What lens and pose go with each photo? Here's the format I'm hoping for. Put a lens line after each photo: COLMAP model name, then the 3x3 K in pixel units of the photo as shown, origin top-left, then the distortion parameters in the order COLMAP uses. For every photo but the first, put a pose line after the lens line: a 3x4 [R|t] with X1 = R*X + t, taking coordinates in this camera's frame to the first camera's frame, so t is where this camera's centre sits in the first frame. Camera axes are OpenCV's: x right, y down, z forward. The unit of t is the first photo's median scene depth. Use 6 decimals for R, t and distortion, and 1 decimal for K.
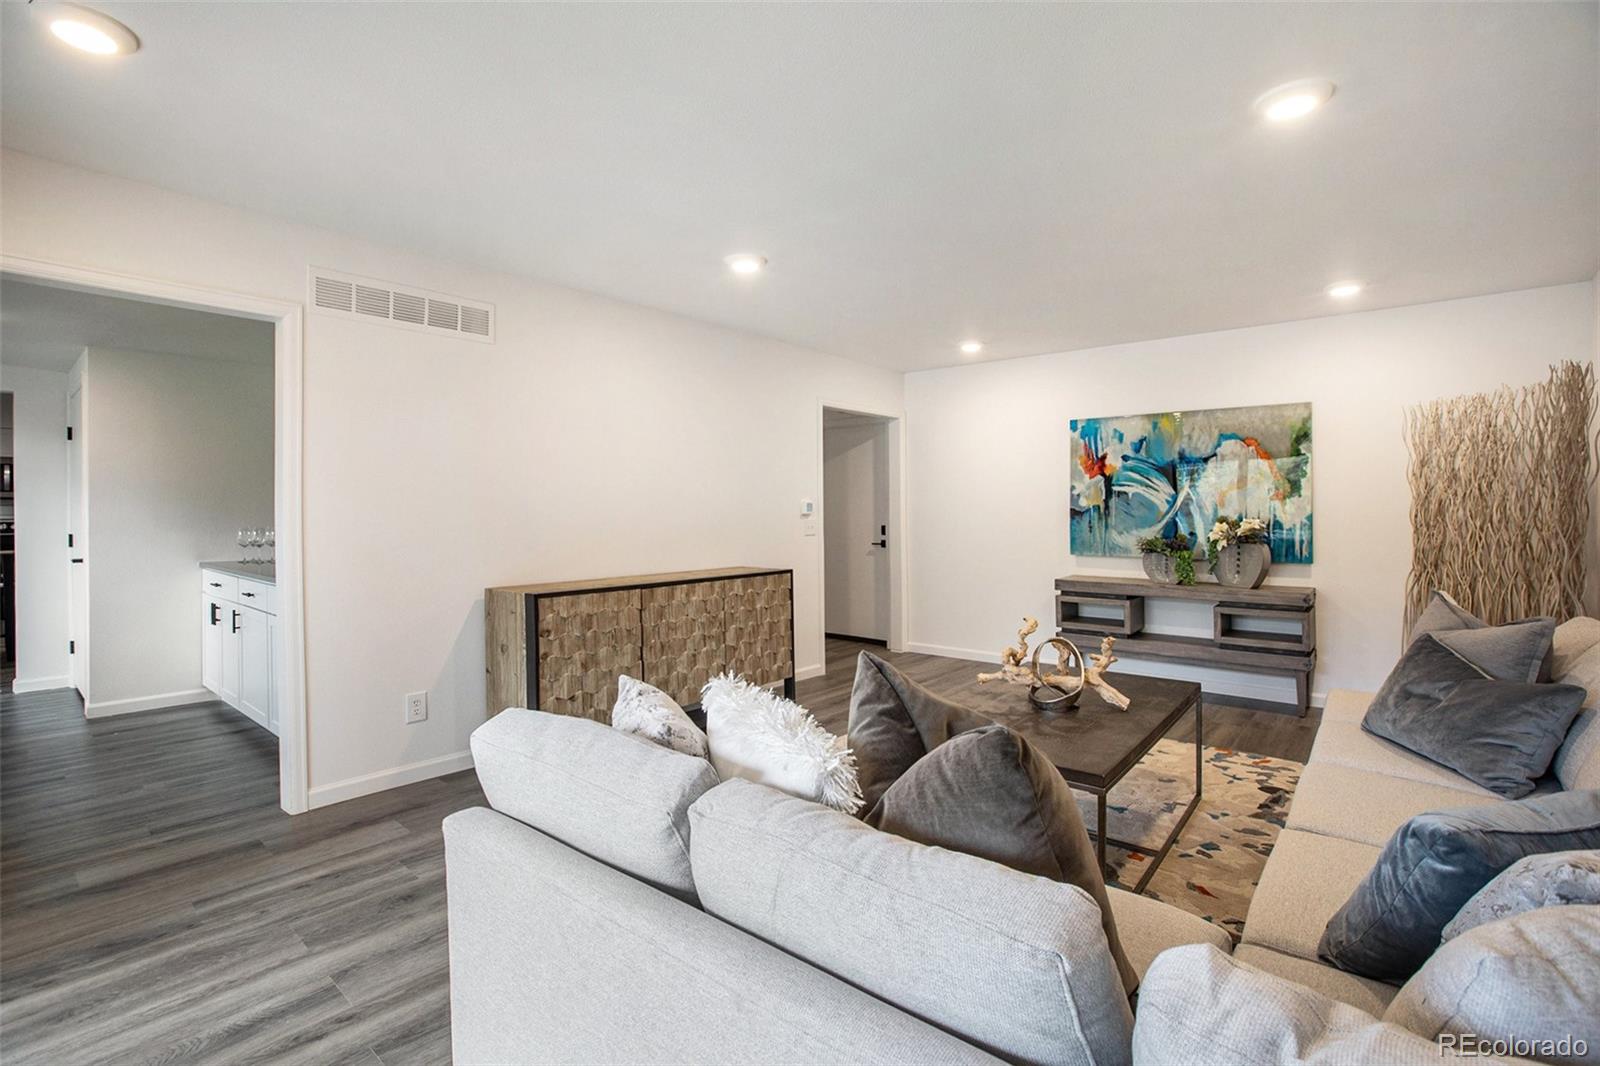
lens RADIAL K [[736.9, 0, 810.4], [0, 736.9, 518.3], [0, 0, 1]] dist [-0.039307, 0.000356]
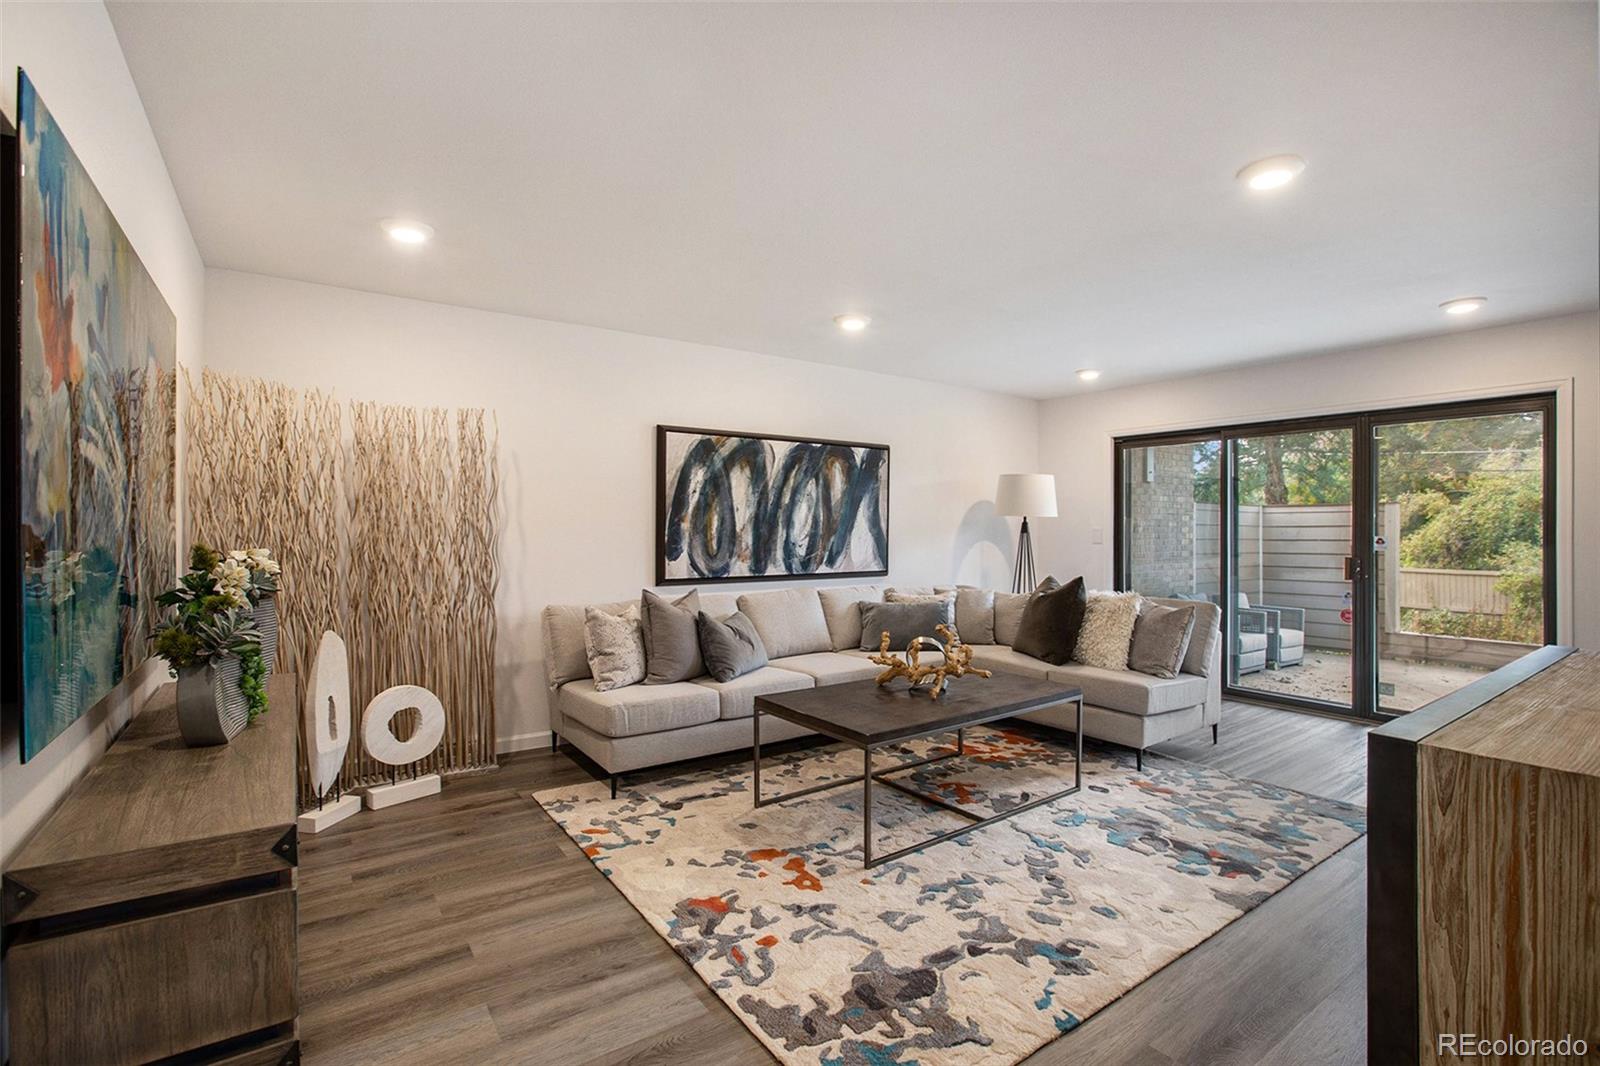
lens RADIAL K [[728.2, 0, 800.0], [0, 728.2, 533.0], [0, 0, 1]] dist [-0.027504, 0.000247]
pose [[-0.963538, -0.001722, 0.267567, 0.120037], [0.001977, 0.999906, 0.013553, -0.012993], [-0.267565, 0.013587, -0.963444, 1.201778]]
